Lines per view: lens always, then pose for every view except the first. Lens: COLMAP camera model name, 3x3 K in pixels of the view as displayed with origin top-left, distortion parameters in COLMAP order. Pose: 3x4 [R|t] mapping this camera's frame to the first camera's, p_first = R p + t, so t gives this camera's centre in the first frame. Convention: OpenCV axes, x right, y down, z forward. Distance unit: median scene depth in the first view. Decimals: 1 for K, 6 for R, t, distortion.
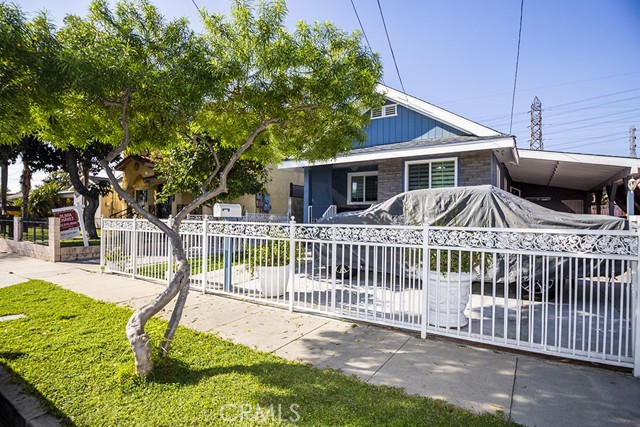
lens RADIAL K [[337.6, 0, 323.0], [0, 337.6, 213.4], [0, 0, 1]] dist [-0.048311, -0.003657]
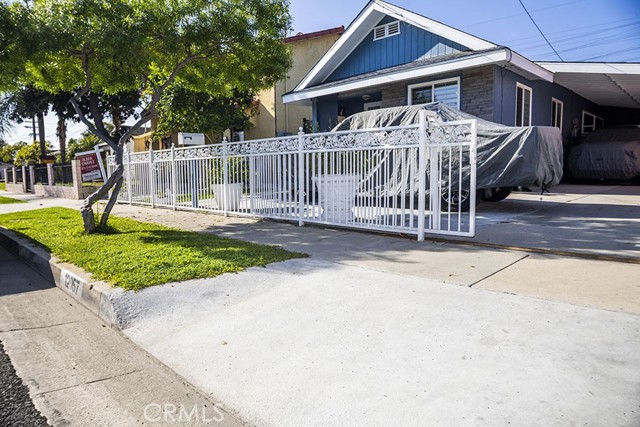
lens RADIAL K [[428.2, 0, 320.4], [0, 428.2, 215.6], [0, 0, 1]] dist [-0.065239, 0.008823]
pose [[0.974819, -0.002698, -0.222980, 0.292126], [0.027964, 0.993513, 0.110231, 0.064849], [0.221236, -0.113691, 0.968571, -0.207983]]
